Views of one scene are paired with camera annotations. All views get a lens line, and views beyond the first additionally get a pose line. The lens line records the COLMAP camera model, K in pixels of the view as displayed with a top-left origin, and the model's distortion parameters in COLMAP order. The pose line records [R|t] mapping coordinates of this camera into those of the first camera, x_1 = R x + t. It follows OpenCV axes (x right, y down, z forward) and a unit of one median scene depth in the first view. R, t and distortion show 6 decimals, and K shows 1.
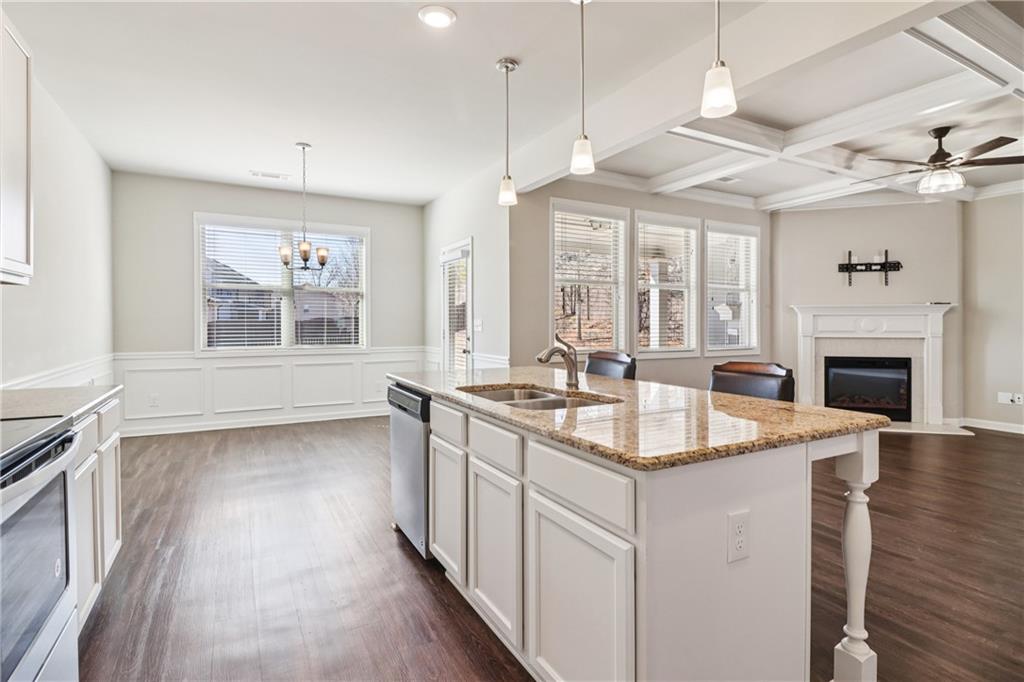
lens RADIAL K [[514.4, 0, 514.1], [0, 514.4, 330.8], [0, 0, 1]] dist [-0.005672, -0.001054]
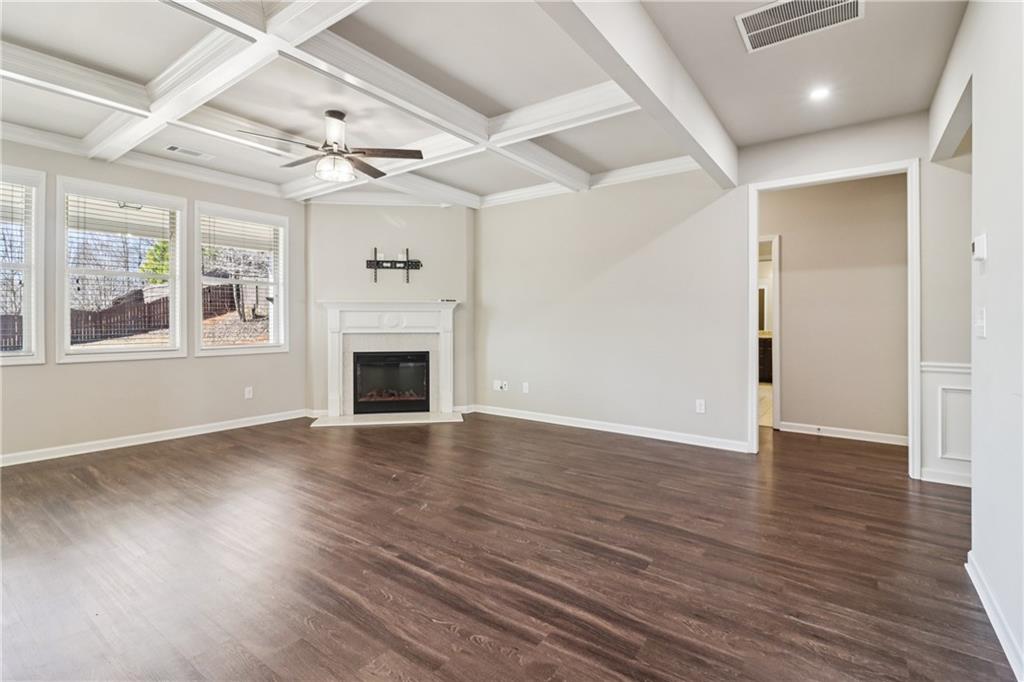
lens RADIAL K [[474.5, 0, 511.0], [0, 474.5, 338.3], [0, 0, 1]] dist [-0.004114, -0.001281]
pose [[0.907846, -0.014238, 0.419062, 0.511290], [0.008040, 0.999831, 0.016553, 0.009966], [-0.419227, -0.011658, 0.907807, 0.035511]]
